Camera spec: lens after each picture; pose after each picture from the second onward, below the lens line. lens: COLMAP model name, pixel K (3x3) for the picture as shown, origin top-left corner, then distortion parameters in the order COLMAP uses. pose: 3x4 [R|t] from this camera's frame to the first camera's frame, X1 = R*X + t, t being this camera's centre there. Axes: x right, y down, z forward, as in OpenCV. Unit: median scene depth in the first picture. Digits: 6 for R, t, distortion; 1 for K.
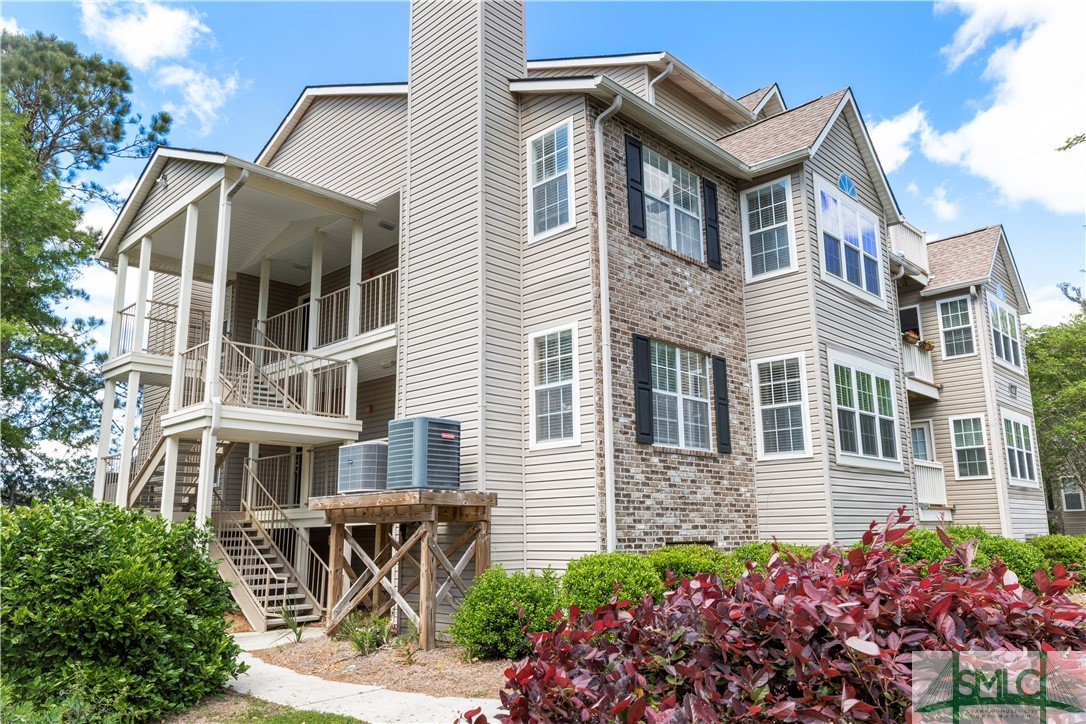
lens RADIAL K [[791.5, 0, 543.8], [0, 791.5, 367.8], [0, 0, 1]] dist [0.014562, -0.006471]
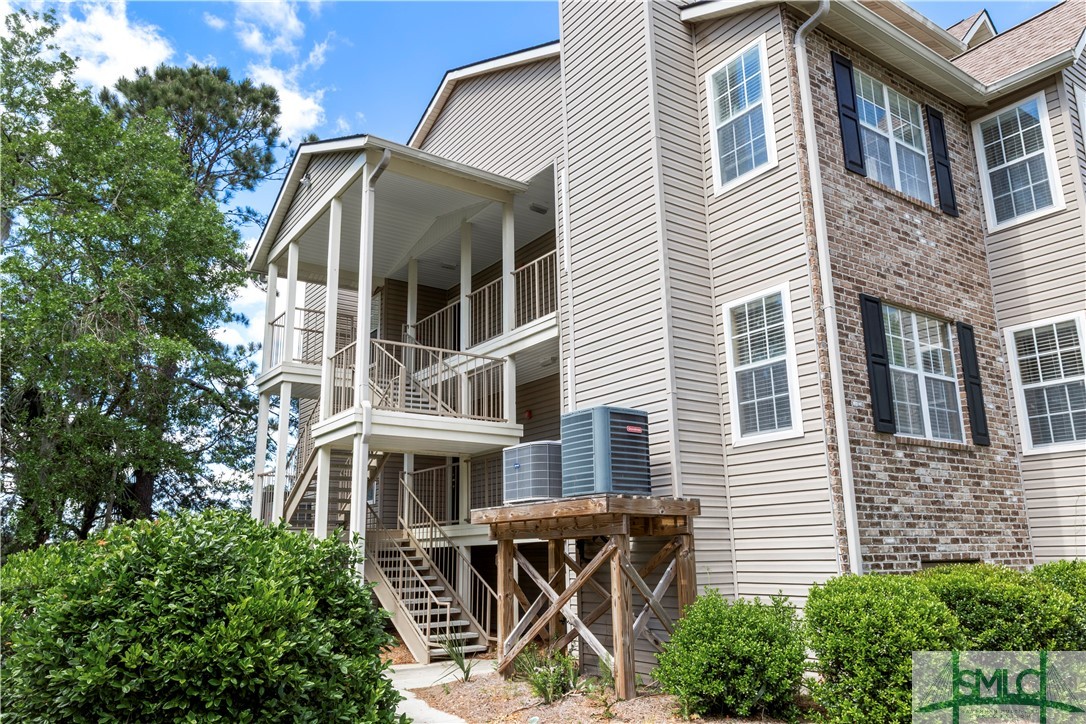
lens RADIAL K [[791.5, 0, 543.8], [0, 791.5, 367.8], [0, 0, 1]] dist [0.014562, -0.006471]
pose [[0.982943, -0.048405, -0.177423, -0.056355], [0.044061, 0.998627, -0.028345, 0.036176], [0.178552, 0.020044, 0.983726, 0.159671]]
